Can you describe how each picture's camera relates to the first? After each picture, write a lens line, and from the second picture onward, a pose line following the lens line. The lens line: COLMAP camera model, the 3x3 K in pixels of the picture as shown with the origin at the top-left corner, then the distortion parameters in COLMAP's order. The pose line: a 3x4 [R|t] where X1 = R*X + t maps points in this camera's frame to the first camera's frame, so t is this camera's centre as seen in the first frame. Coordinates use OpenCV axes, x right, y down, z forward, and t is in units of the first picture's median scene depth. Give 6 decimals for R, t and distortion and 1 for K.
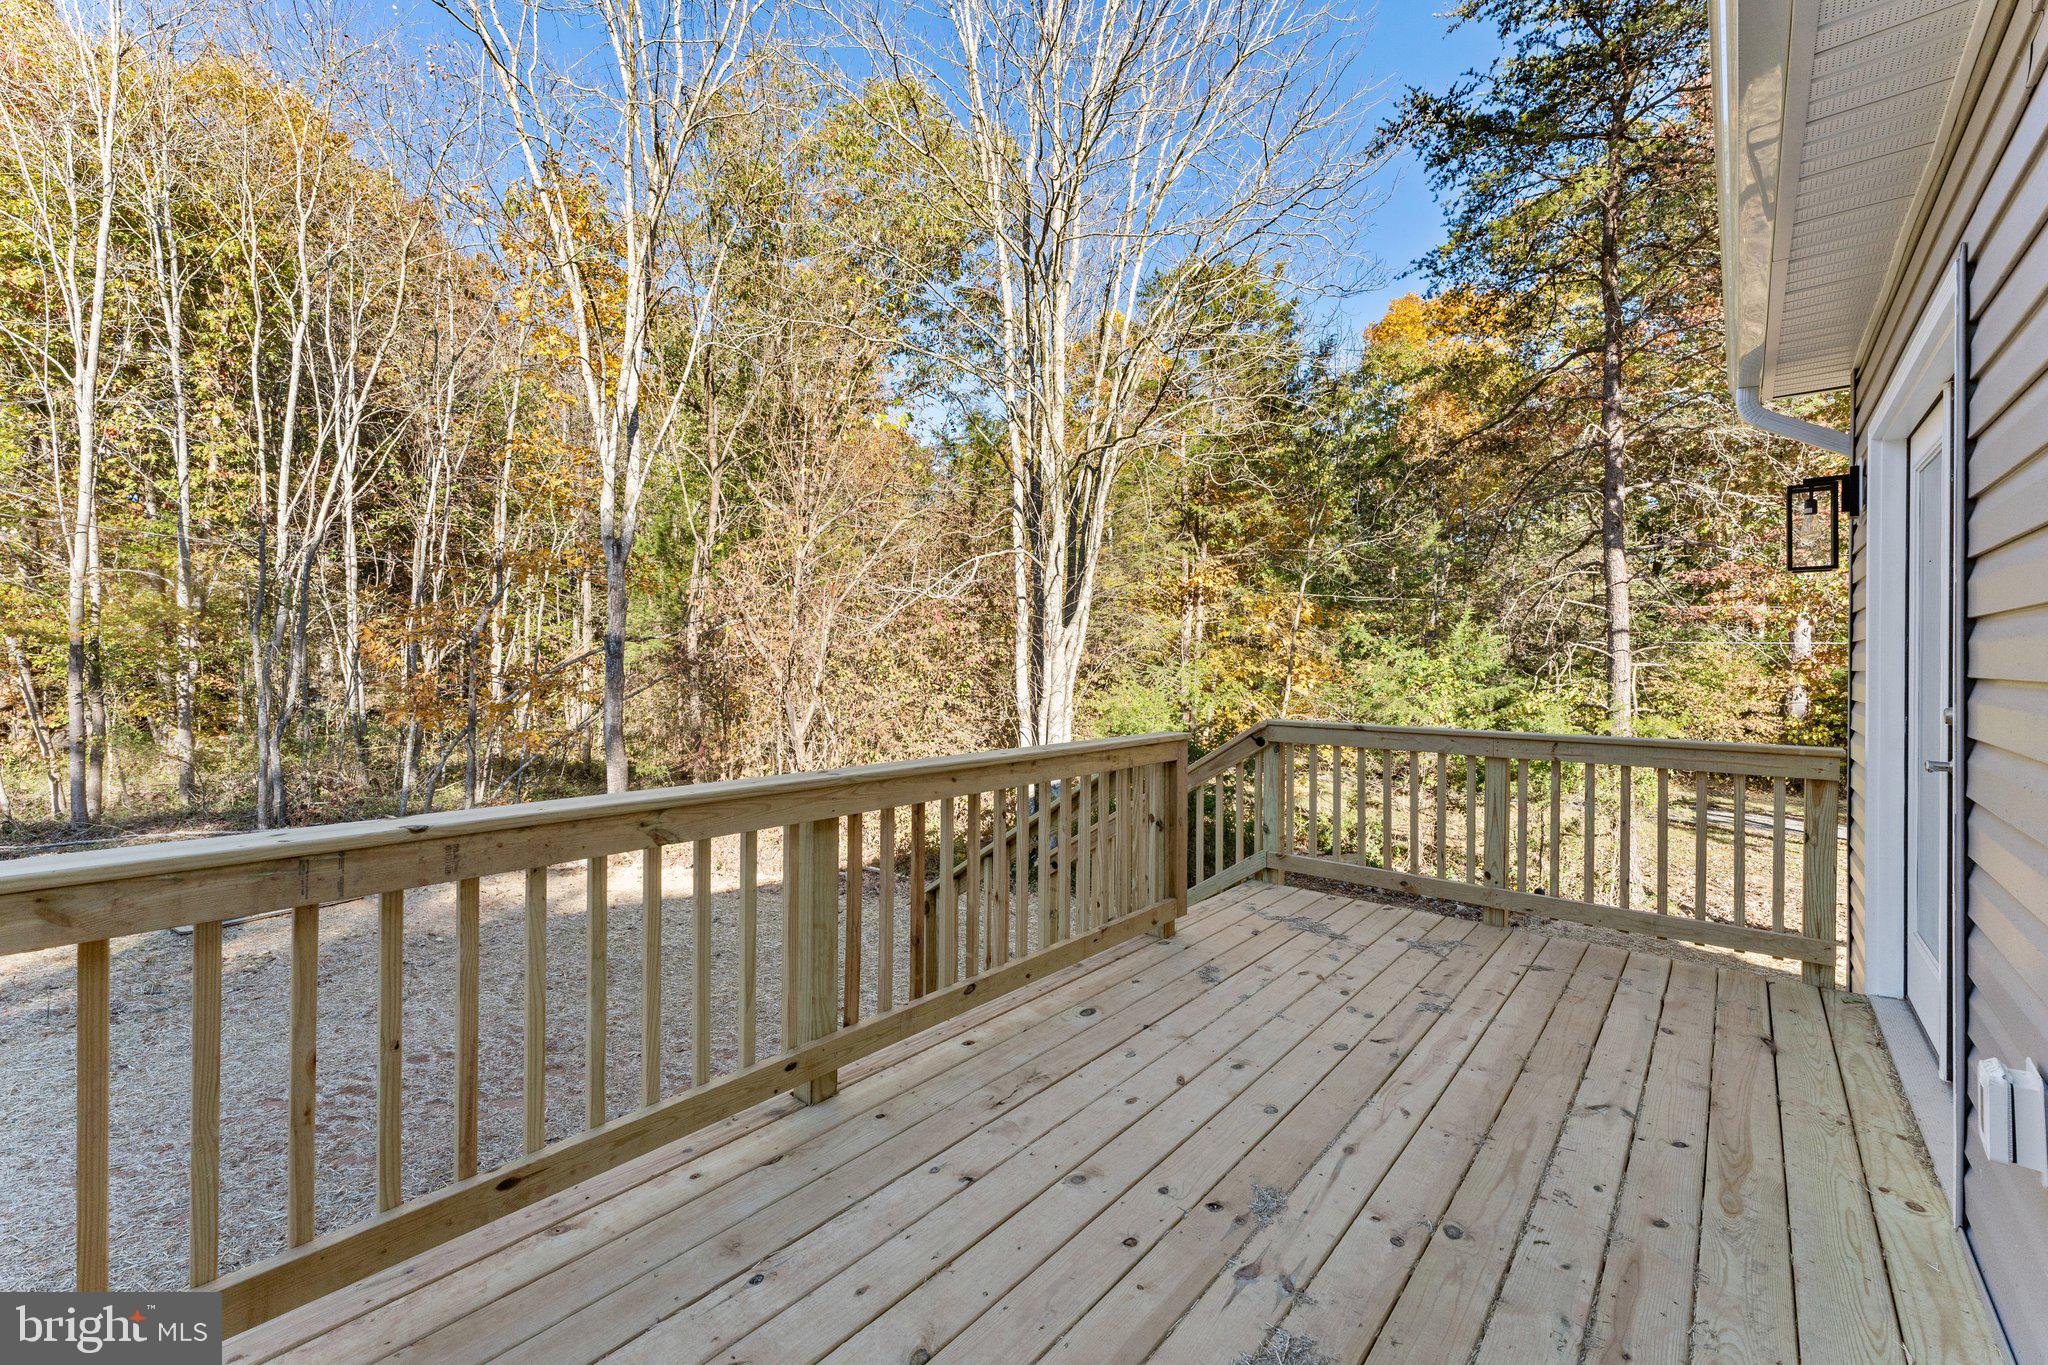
lens RADIAL K [[822.2, 0, 1033.2], [0, 822.2, 673.1], [0, 0, 1]] dist [0.000130, 0.000254]
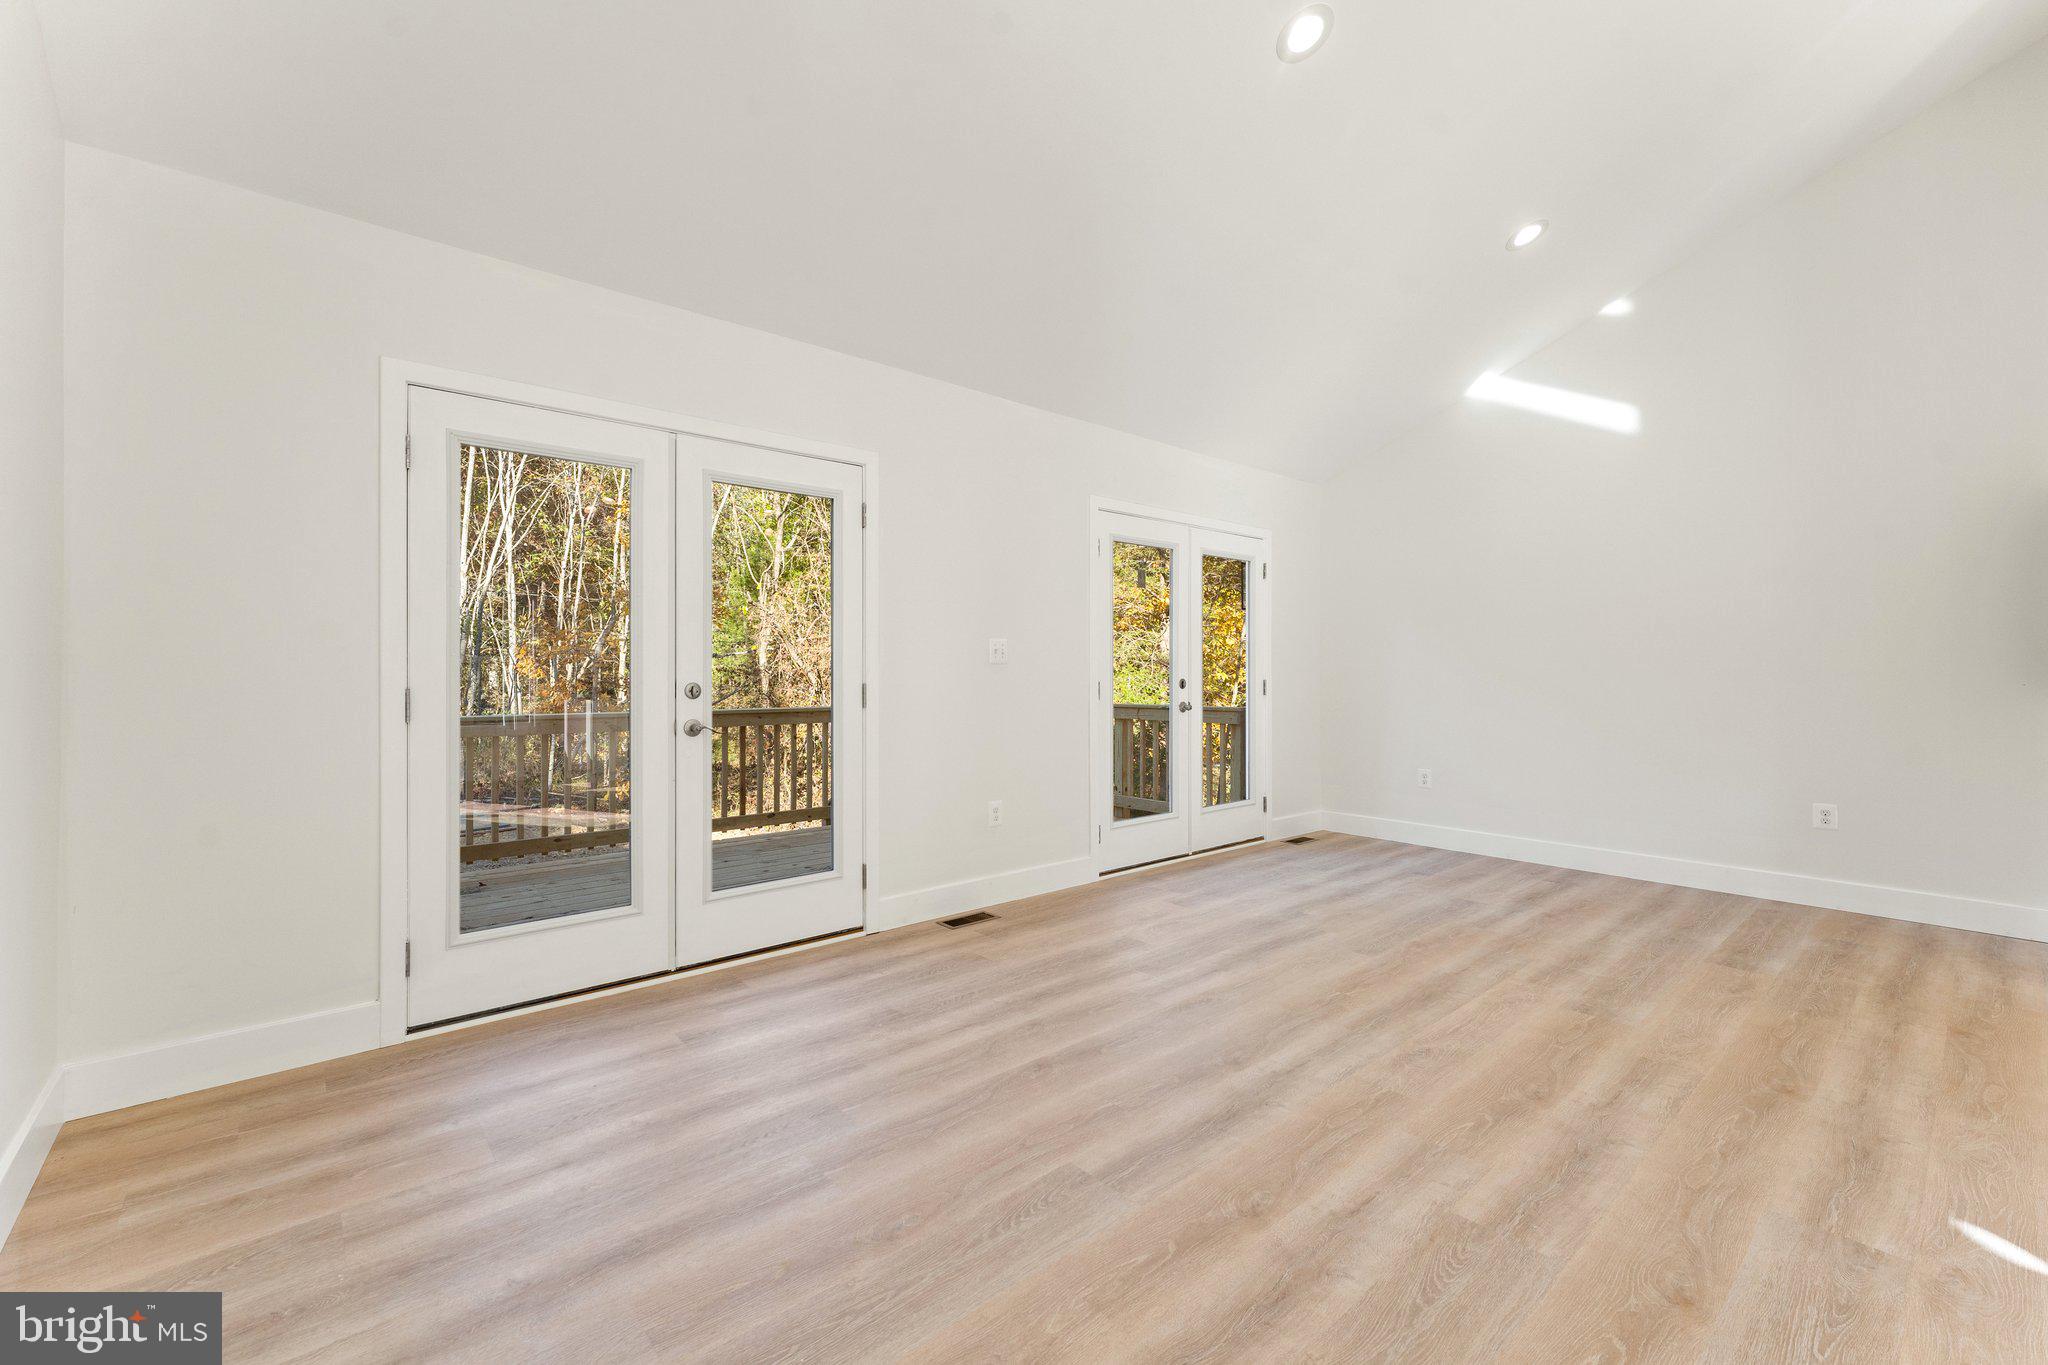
lens RADIAL K [[822.2, 0, 1016.9], [0, 822.2, 685.6], [0, 0, 1]] dist [0.000130, 0.000254]
pose [[0.989722, -0.003274, -0.142967, 0.127603], [0.003111, 0.999994, -0.001369, 0.006495], [0.142971, 0.000910, 0.989726, -0.149449]]
